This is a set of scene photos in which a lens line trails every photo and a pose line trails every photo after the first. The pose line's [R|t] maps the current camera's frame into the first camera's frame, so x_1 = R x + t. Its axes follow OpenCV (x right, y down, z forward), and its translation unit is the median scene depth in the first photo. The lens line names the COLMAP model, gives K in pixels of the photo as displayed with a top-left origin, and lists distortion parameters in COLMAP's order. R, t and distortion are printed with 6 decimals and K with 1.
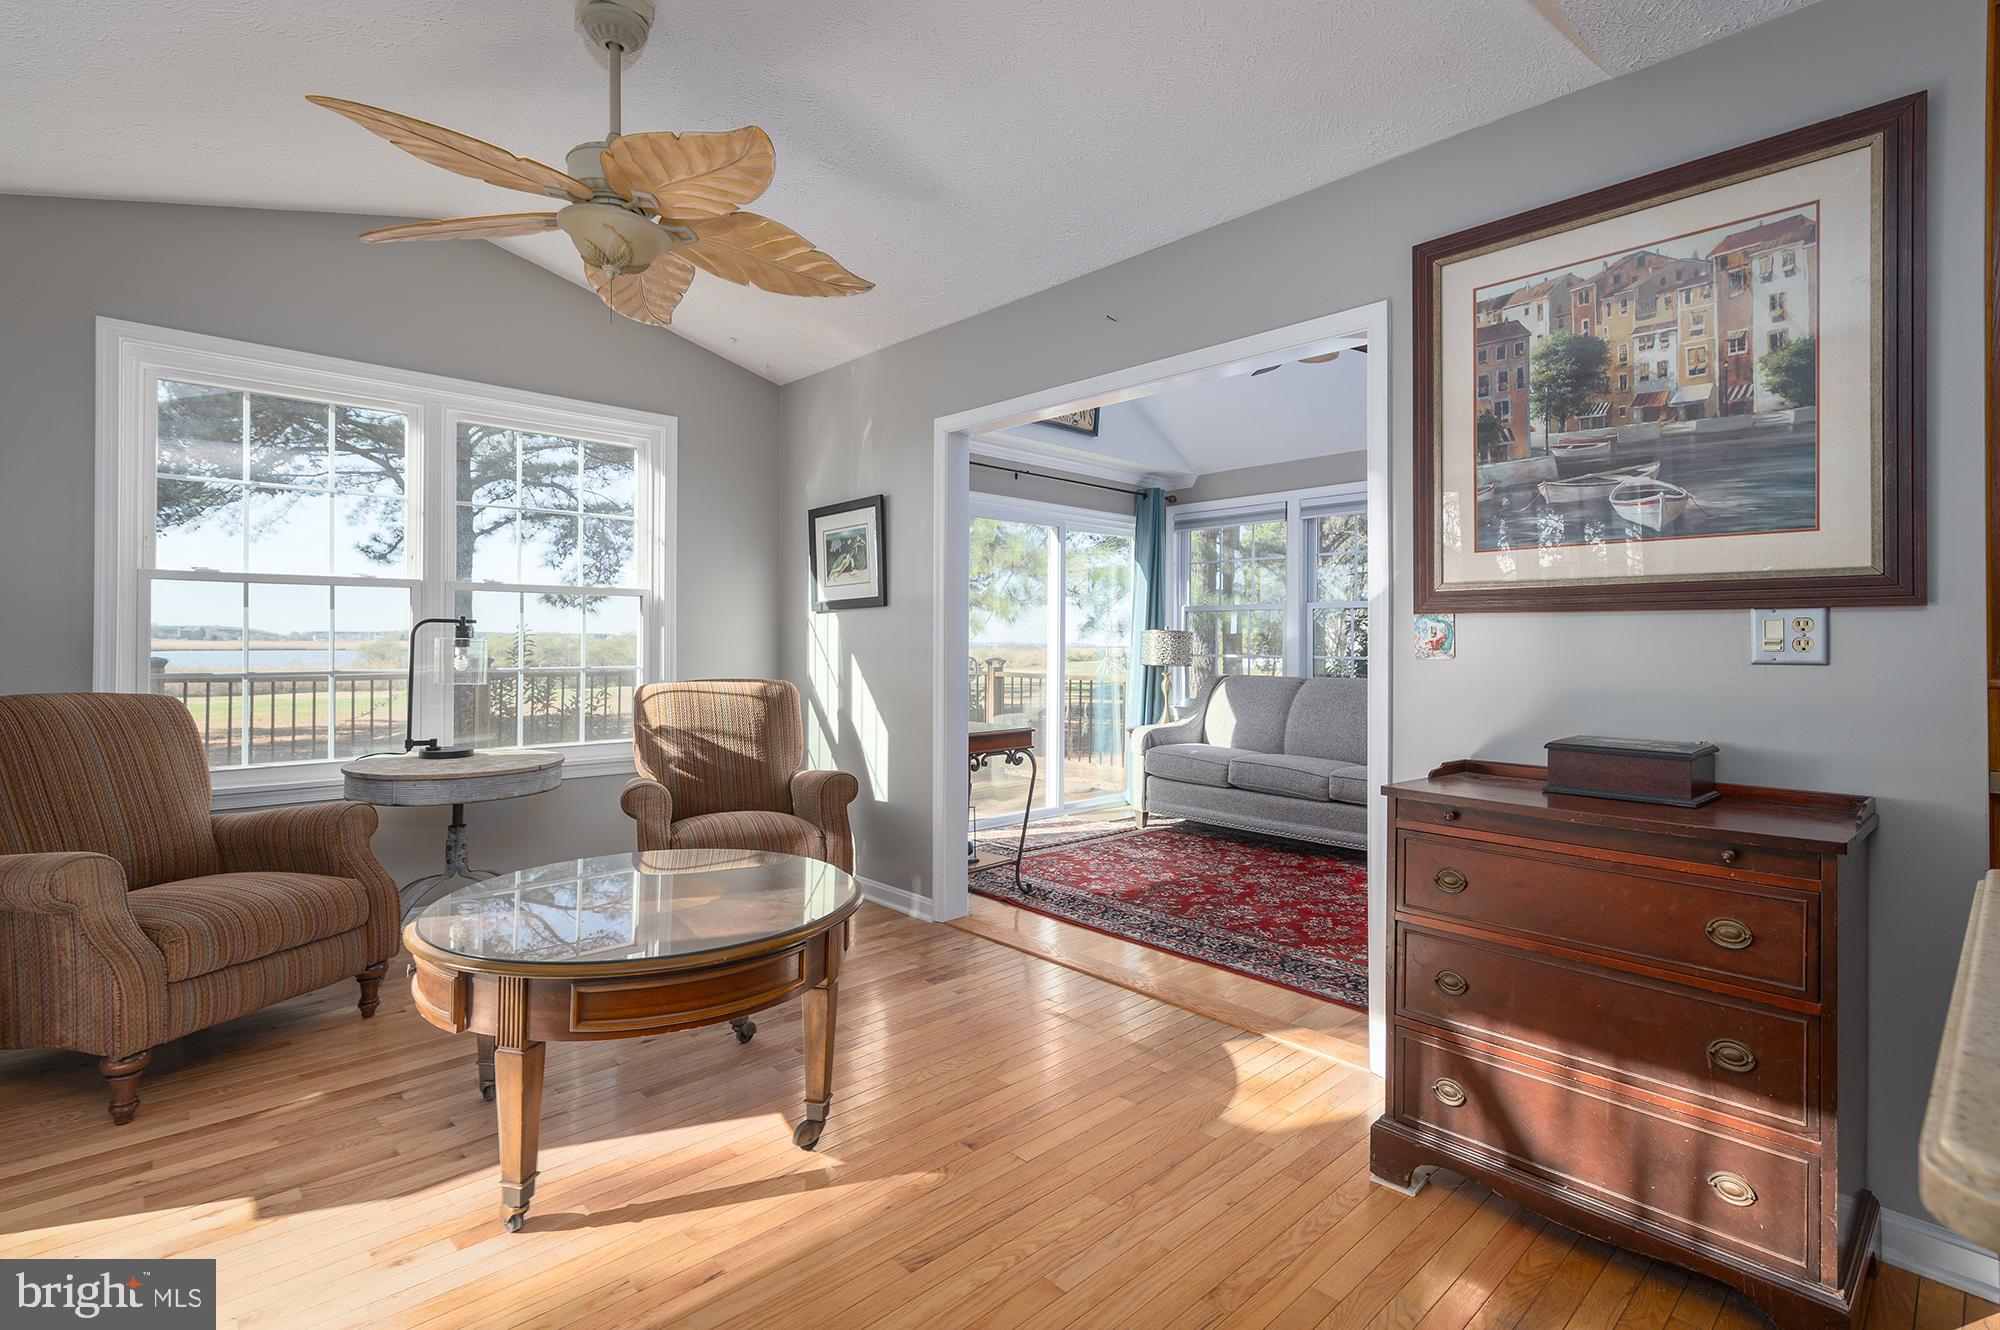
lens RADIAL K [[930.4, 0, 1003.4], [0, 930.4, 634.4], [0, 0, 1]] dist [0.002993, 0.000361]
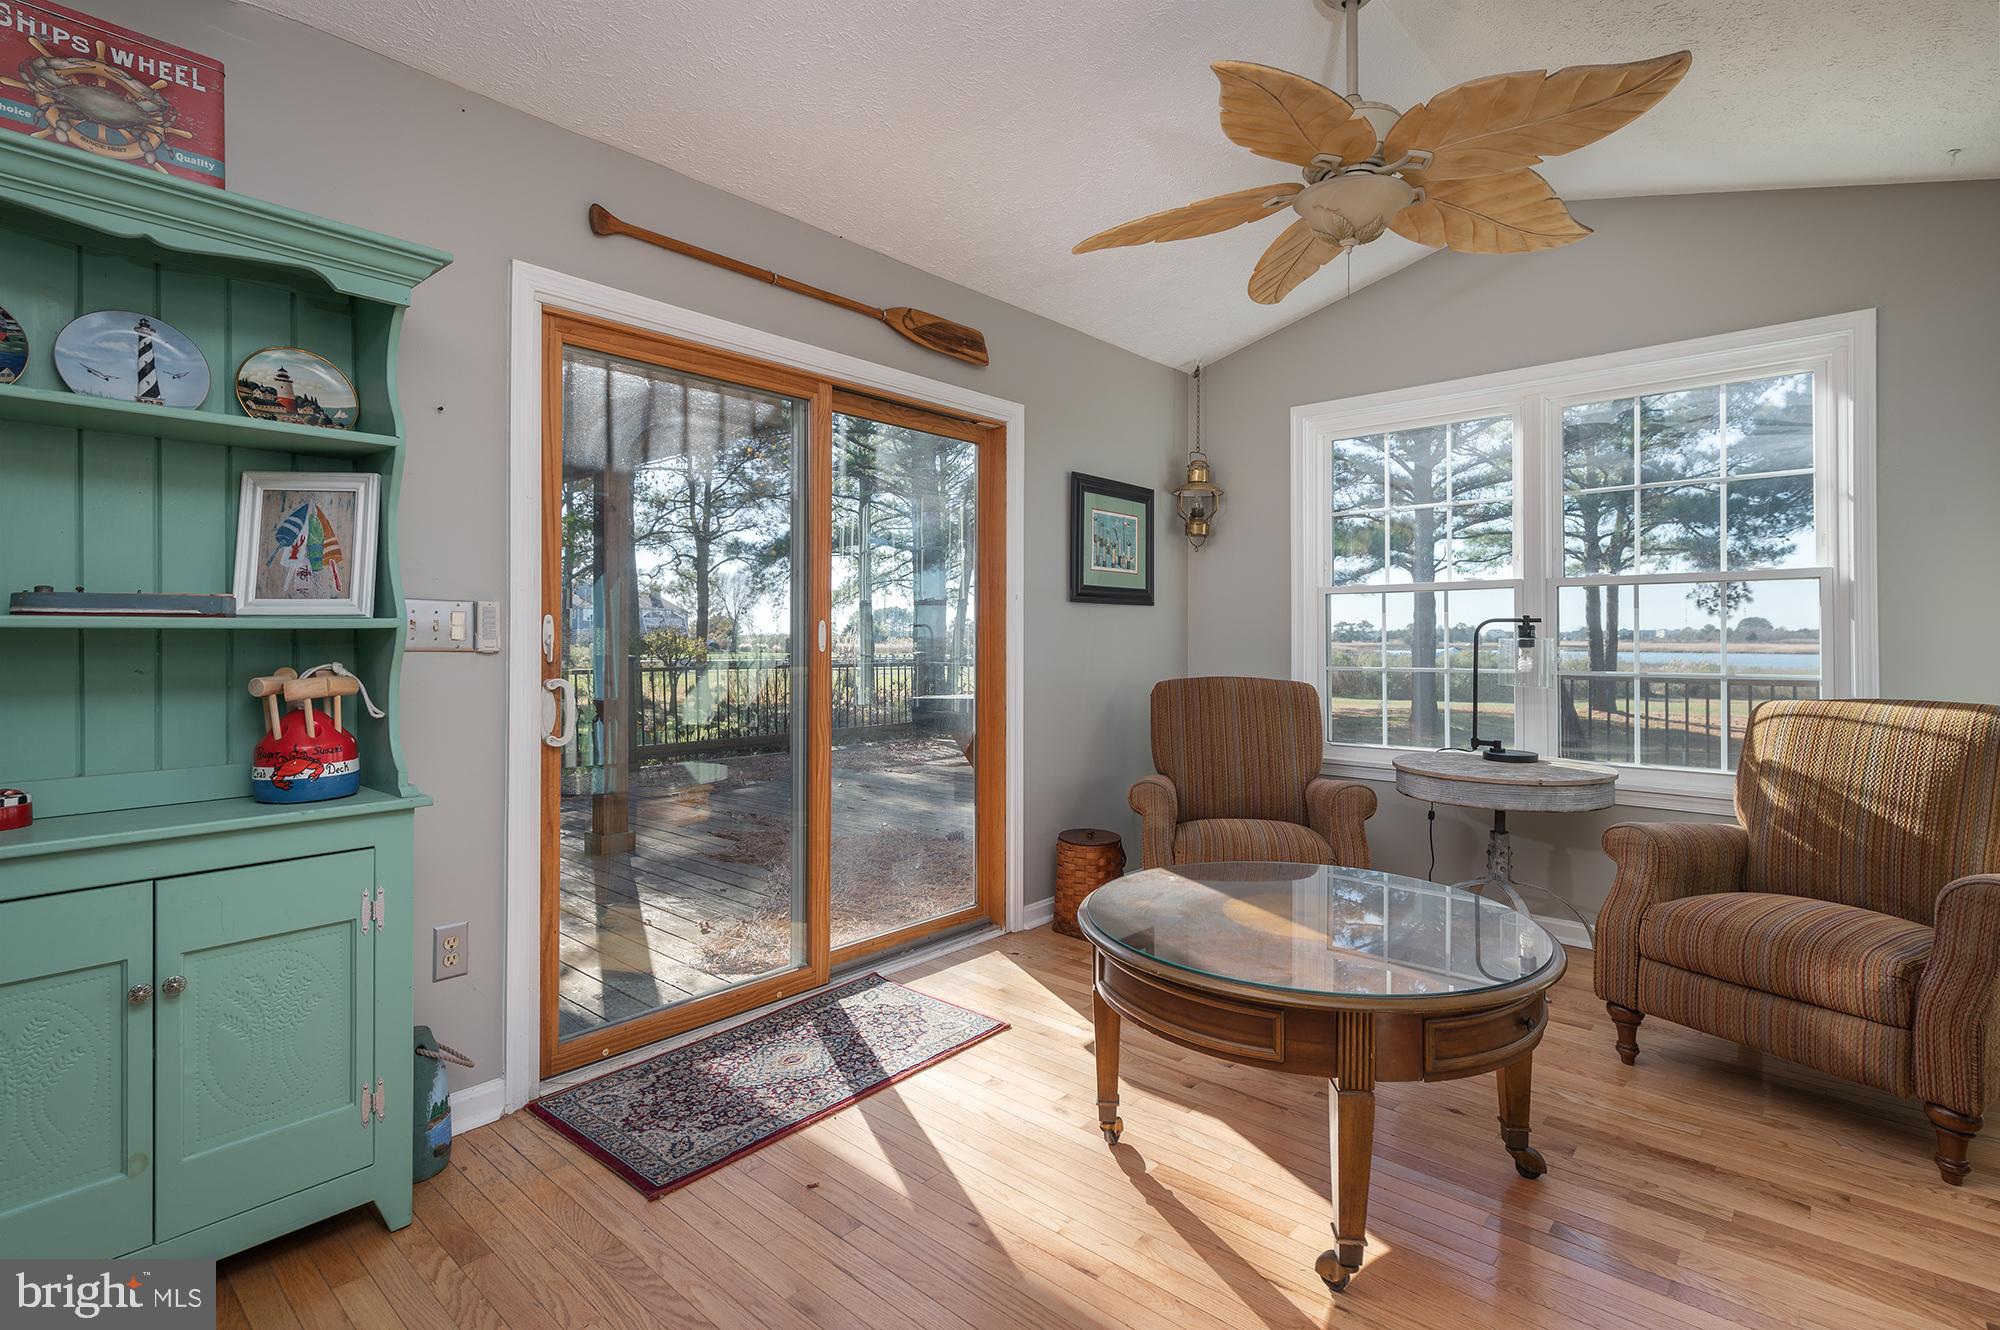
lens RADIAL K [[930.4, 0, 1003.4], [0, 930.4, 634.4], [0, 0, 1]] dist [0.002993, 0.000361]
pose [[0.088428, -0.007756, -0.996052, 0.309267], [0.000992, 0.999970, -0.007698, 0.006582], [0.996082, -0.000307, 0.088433, 0.375165]]
